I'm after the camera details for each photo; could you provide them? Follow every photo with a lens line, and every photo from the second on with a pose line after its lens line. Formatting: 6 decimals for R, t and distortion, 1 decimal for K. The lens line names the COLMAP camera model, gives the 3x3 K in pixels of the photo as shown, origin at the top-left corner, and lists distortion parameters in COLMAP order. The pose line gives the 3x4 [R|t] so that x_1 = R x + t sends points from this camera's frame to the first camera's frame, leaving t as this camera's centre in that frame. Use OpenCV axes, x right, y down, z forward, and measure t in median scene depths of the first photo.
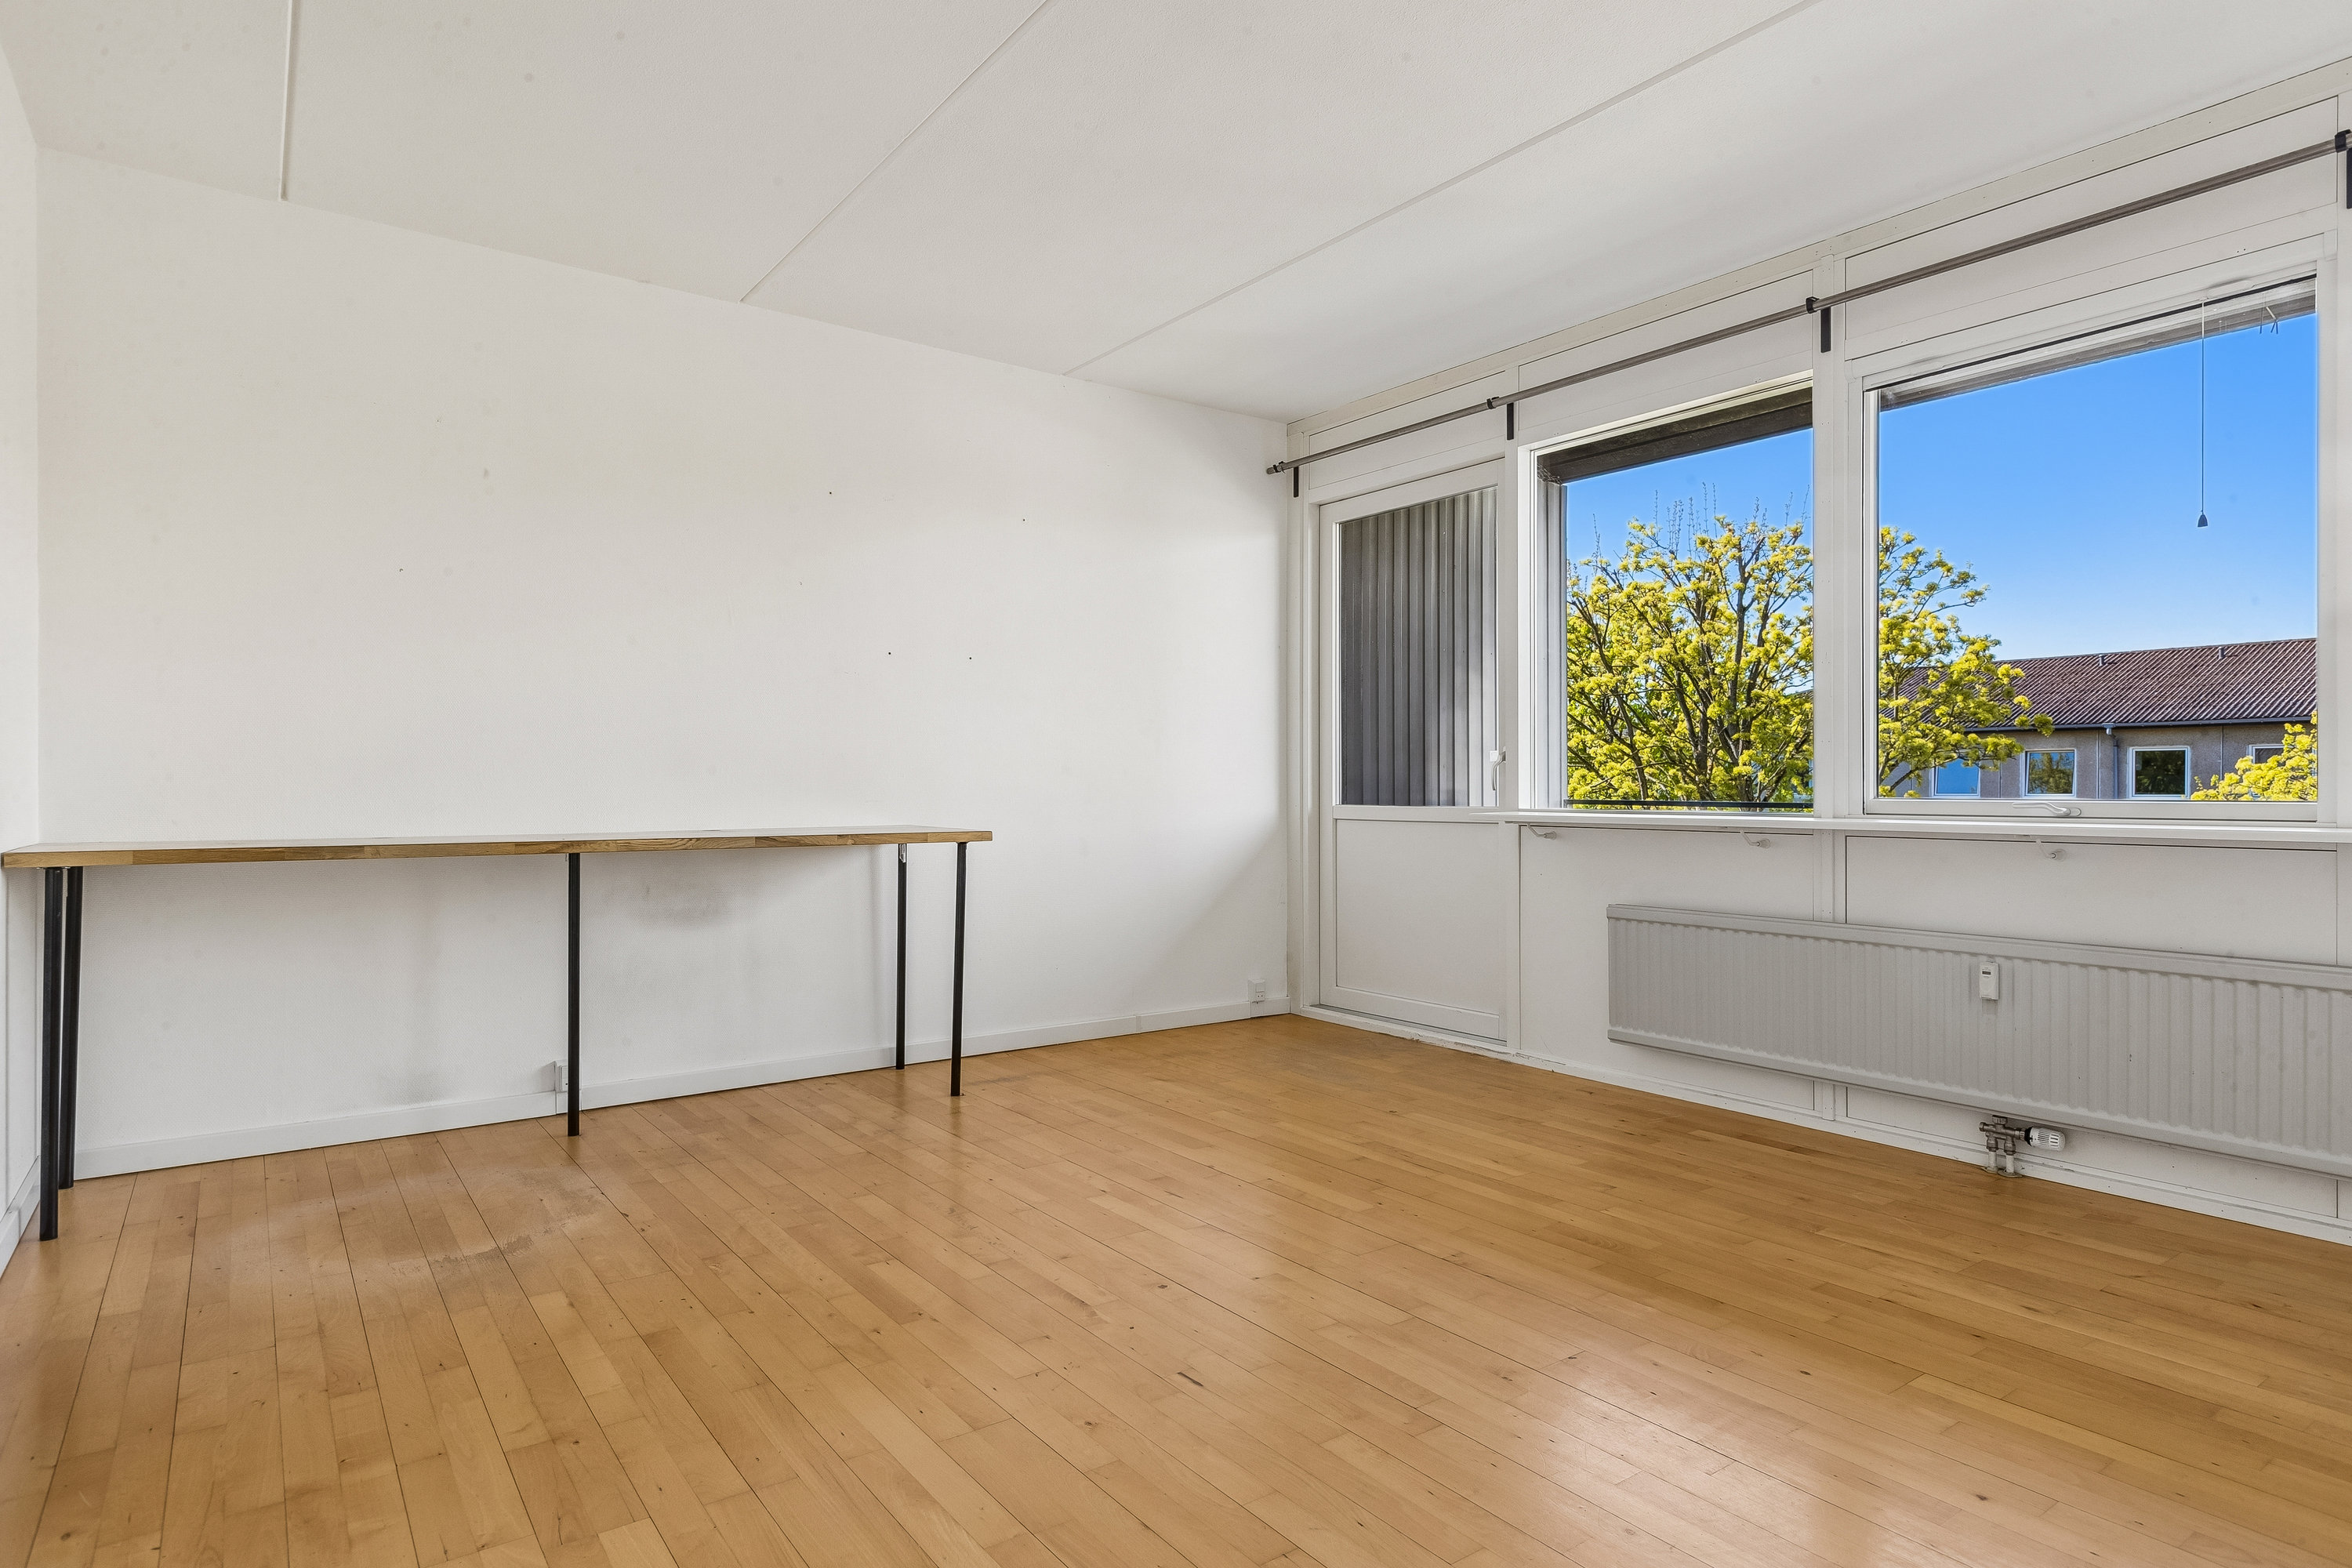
lens RADIAL K [[1286.8, 0, 1184.2], [0, 1286.8, 788.5], [0, 0, 1]] dist [0.003156, -0.003913]
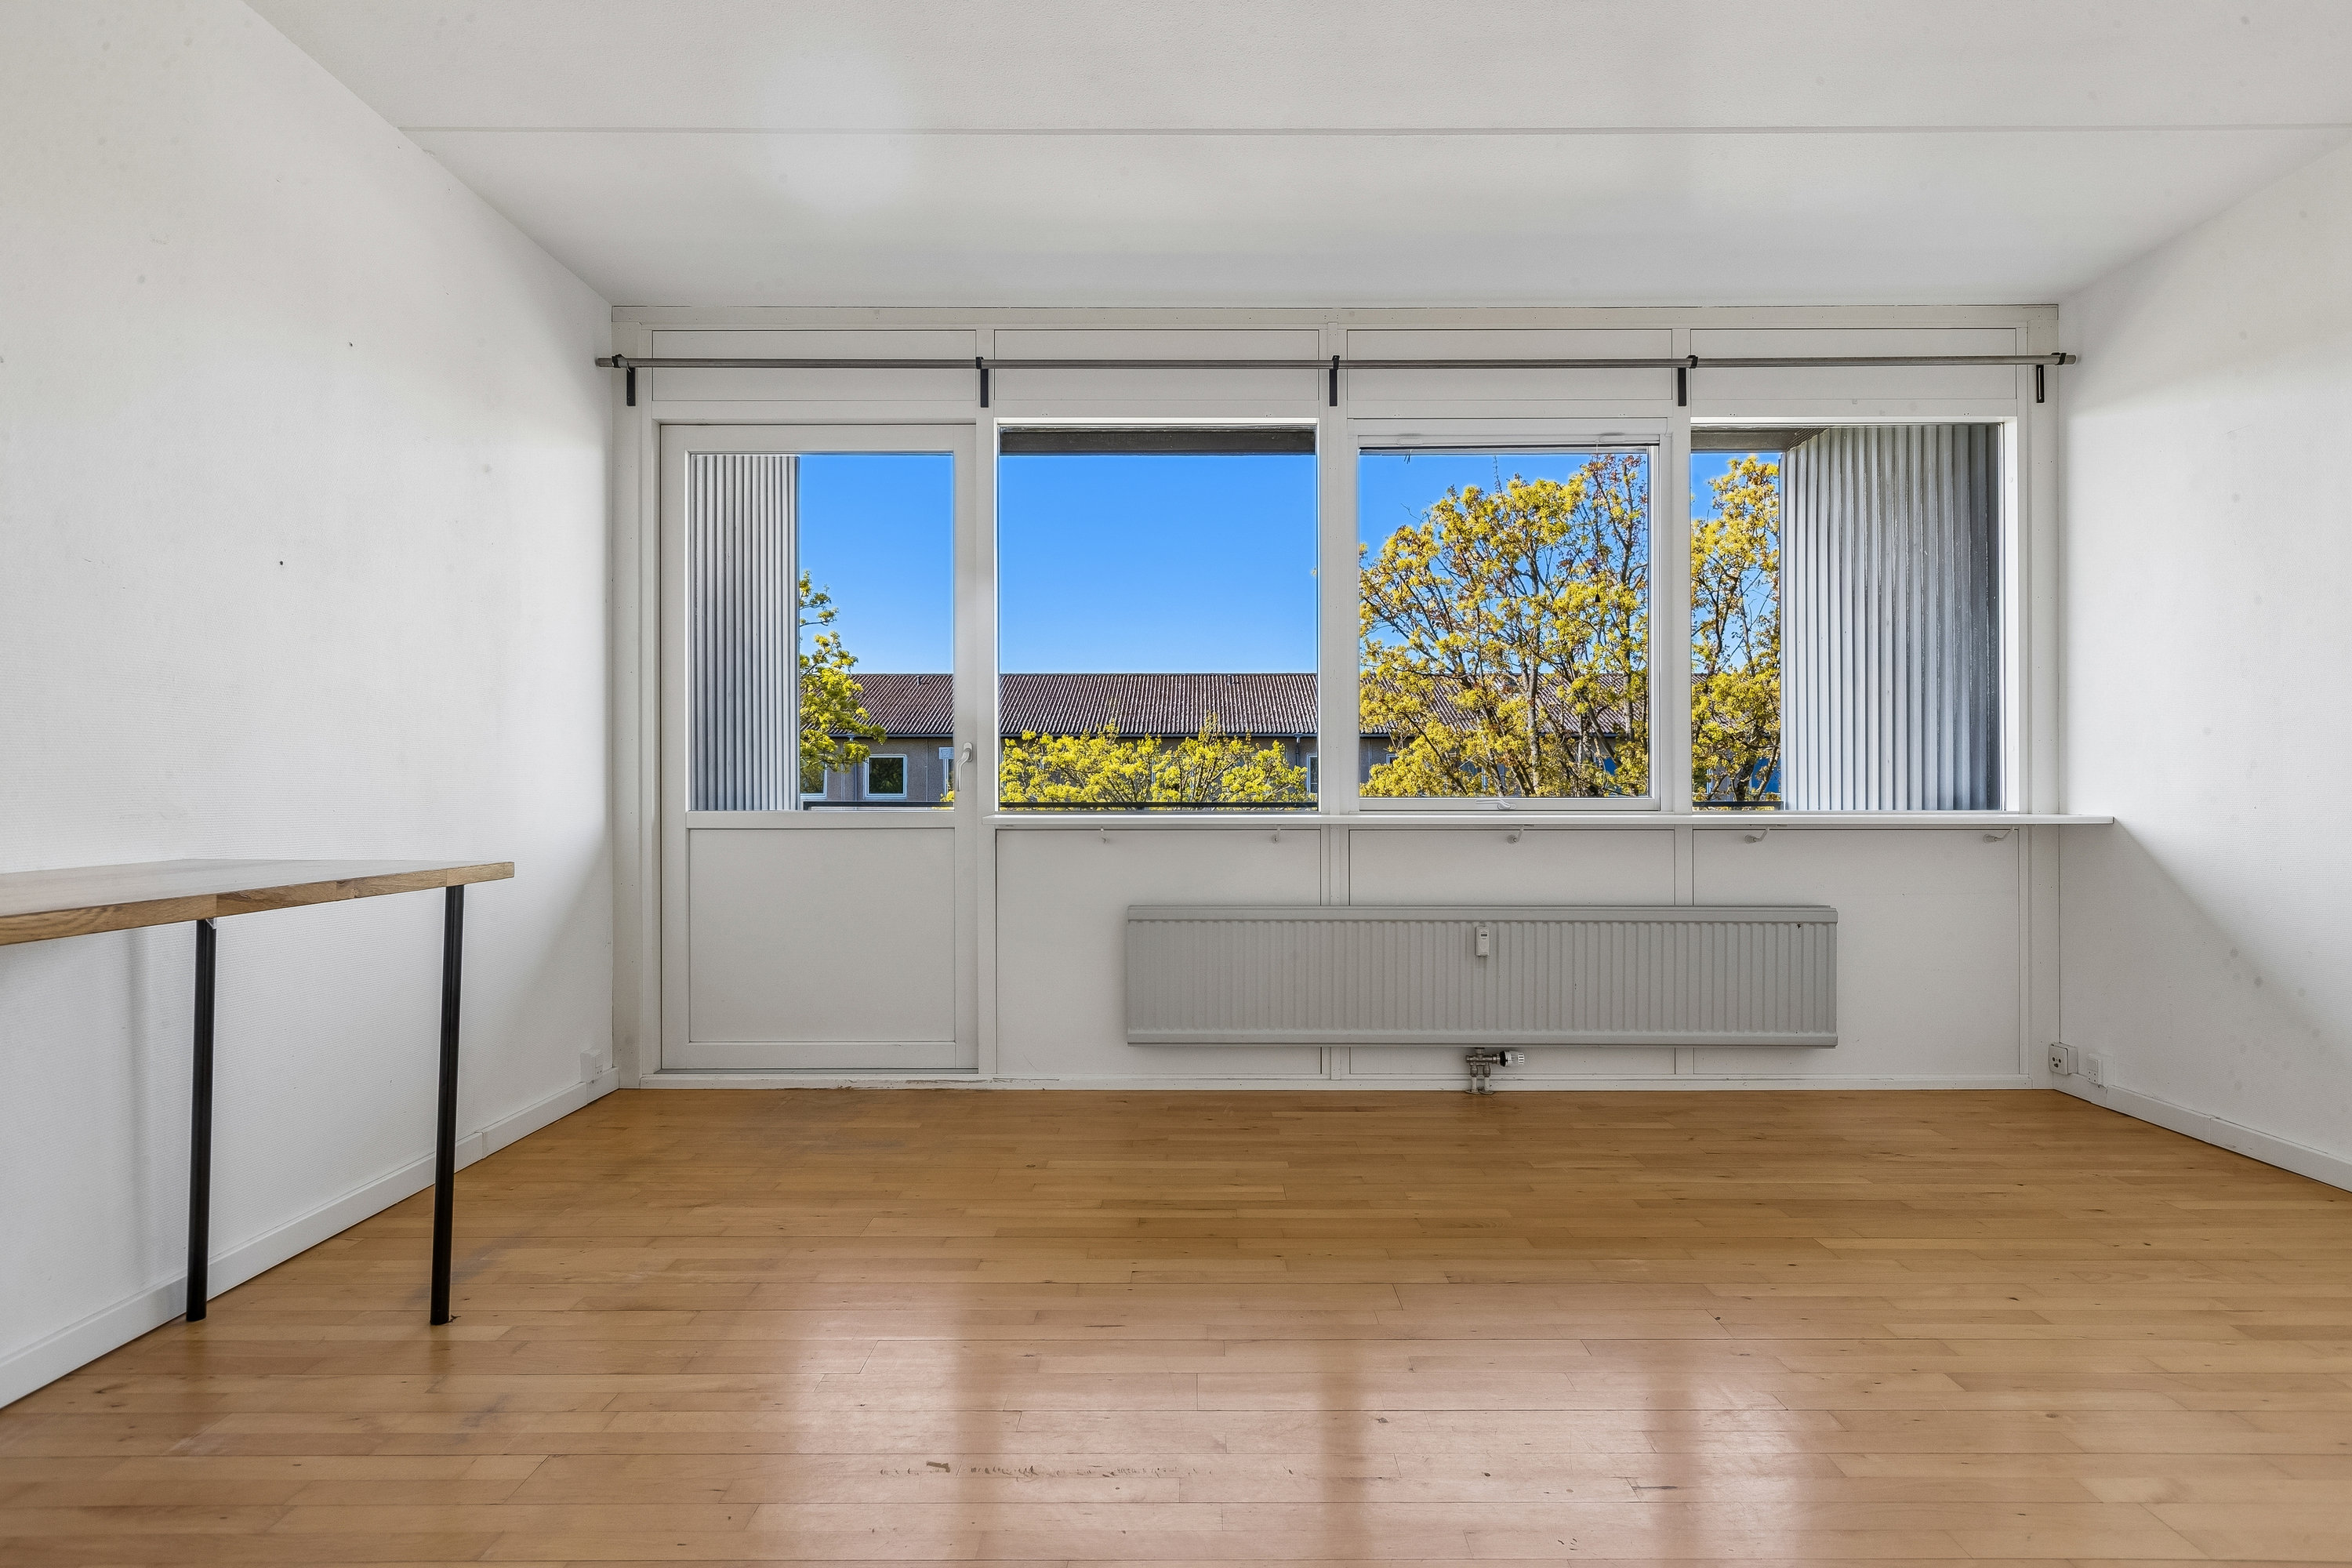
lens RADIAL K [[1286.8, 0, 1193.4], [0, 1286.8, 783.0], [0, 0, 1]] dist [0.003156, -0.003913]
pose [[0.592702, 0.001734, 0.805420, -0.507903], [0.001982, 0.999992, -0.003612, -0.001441], [-0.805419, 0.003737, 0.592694, 0.438445]]
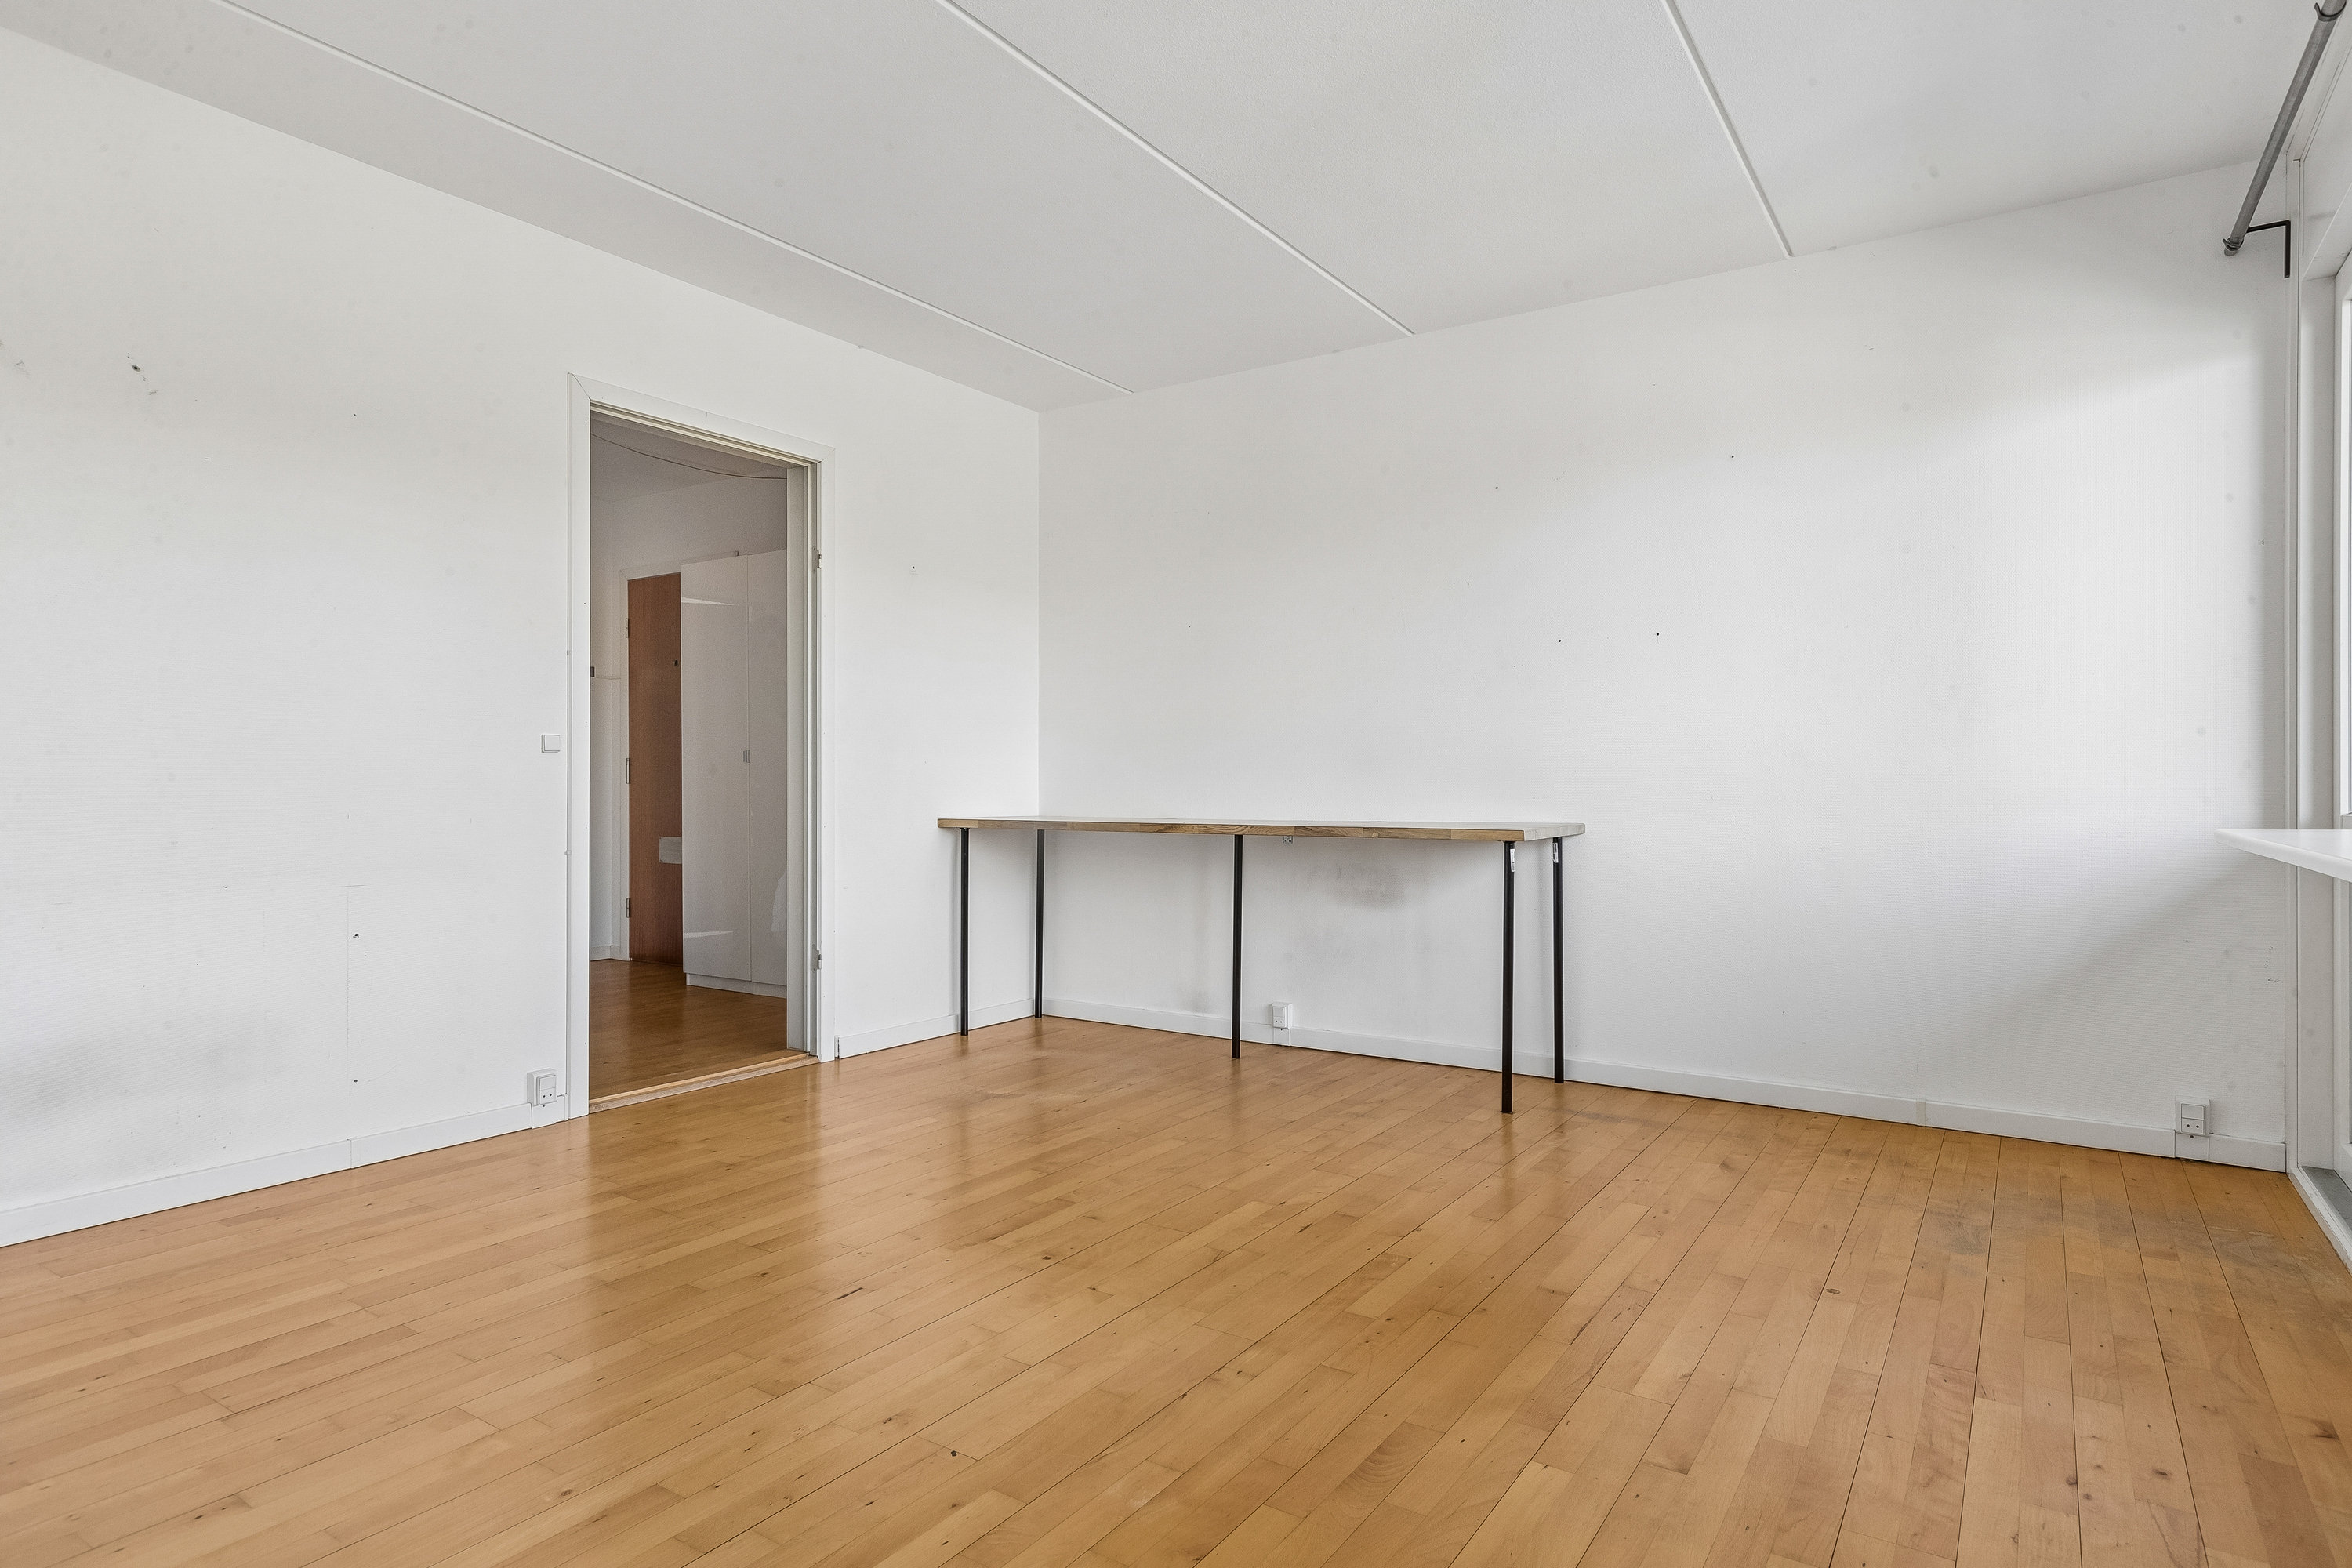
lens RADIAL K [[1286.8, 0, 1179.4], [0, 1286.8, 776.8], [0, 0, 1]] dist [0.003156, -0.003913]
pose [[0.343287, -0.007794, -0.939198, 0.707814], [0.000227, 0.999966, -0.008216, 0.002863], [0.939231, 0.002608, 0.343277, 0.520656]]
